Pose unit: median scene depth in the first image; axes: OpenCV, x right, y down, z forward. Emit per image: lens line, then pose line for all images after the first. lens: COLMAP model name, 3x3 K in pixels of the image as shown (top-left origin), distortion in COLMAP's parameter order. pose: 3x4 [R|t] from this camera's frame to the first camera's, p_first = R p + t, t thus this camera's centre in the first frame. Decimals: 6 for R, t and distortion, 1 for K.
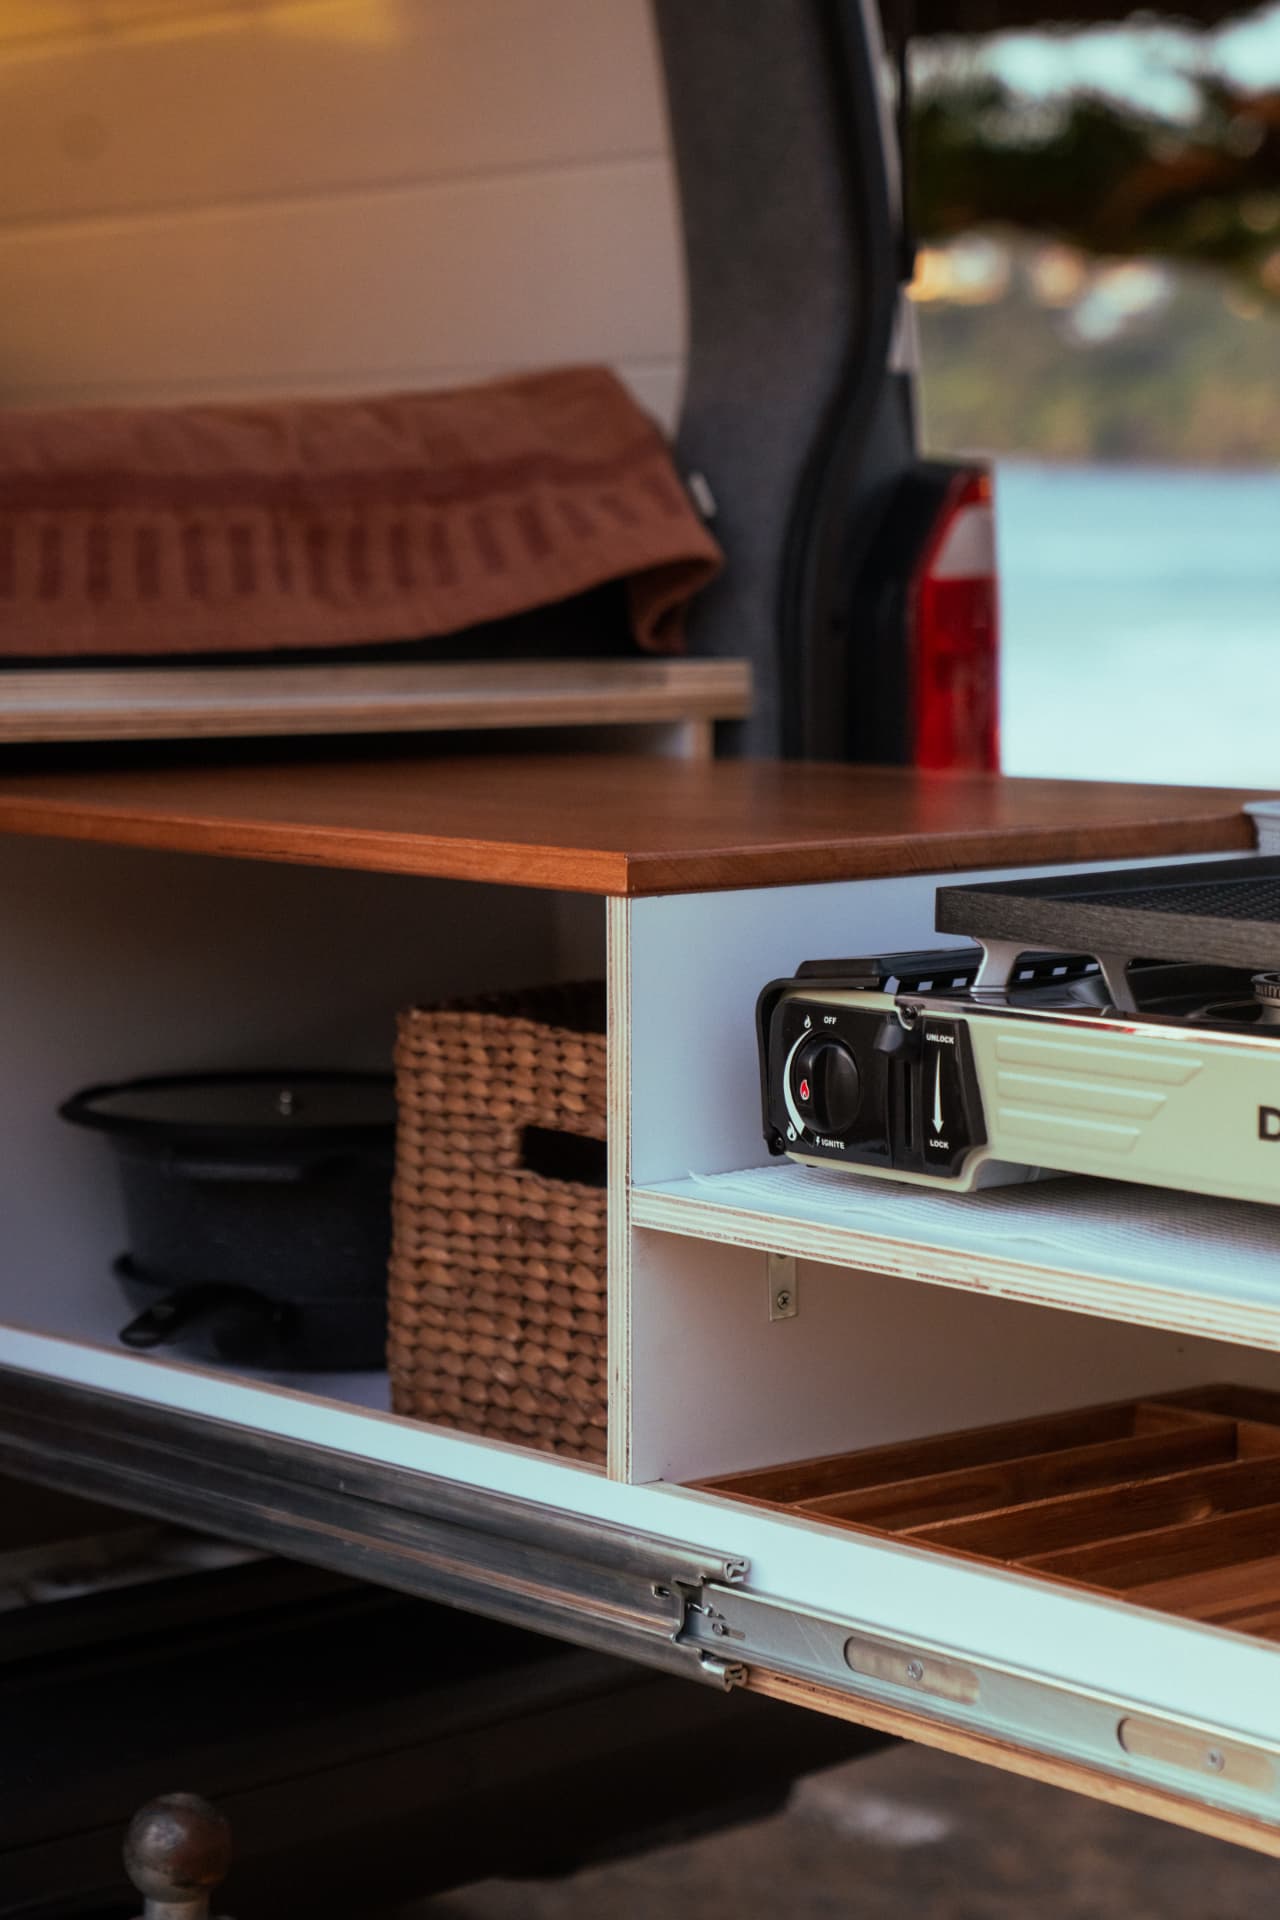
lens RADIAL K [[4402.6, 0, 683.8], [0, 4402.6, 997.1], [0, 0, 1]] dist [0.348195, 0.000000]
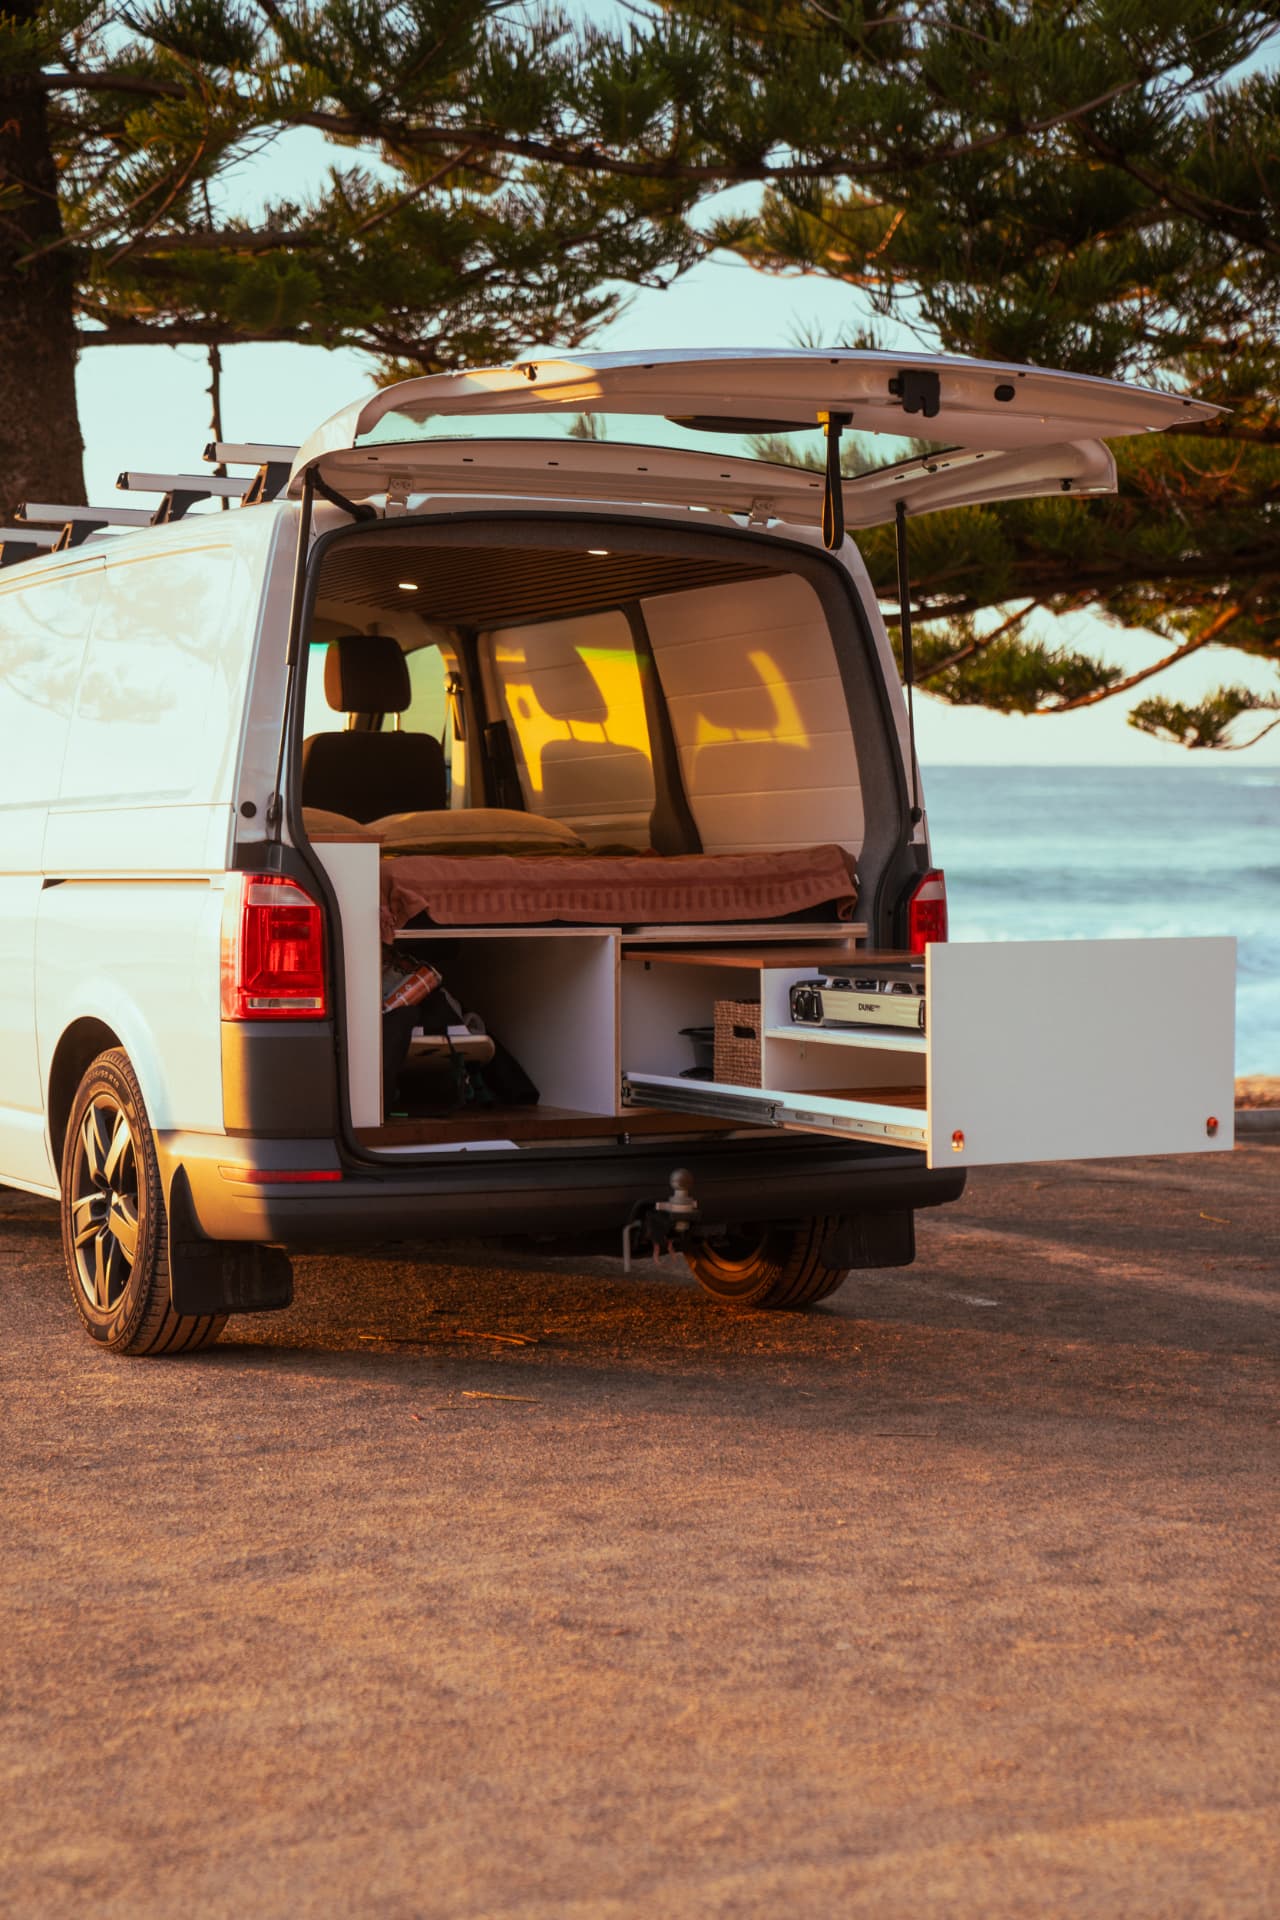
lens RADIAL K [[2900.2, 0, 628.6], [0, 2900.2, 970.7], [0, 0, 1]] dist [0.203025, 0.000000]
pose [[0.972436, 0.001070, -0.233167, 0.571590], [-0.015790, 0.997996, -0.061271, 0.172517], [0.232634, 0.063264, 0.970505, -2.090320]]
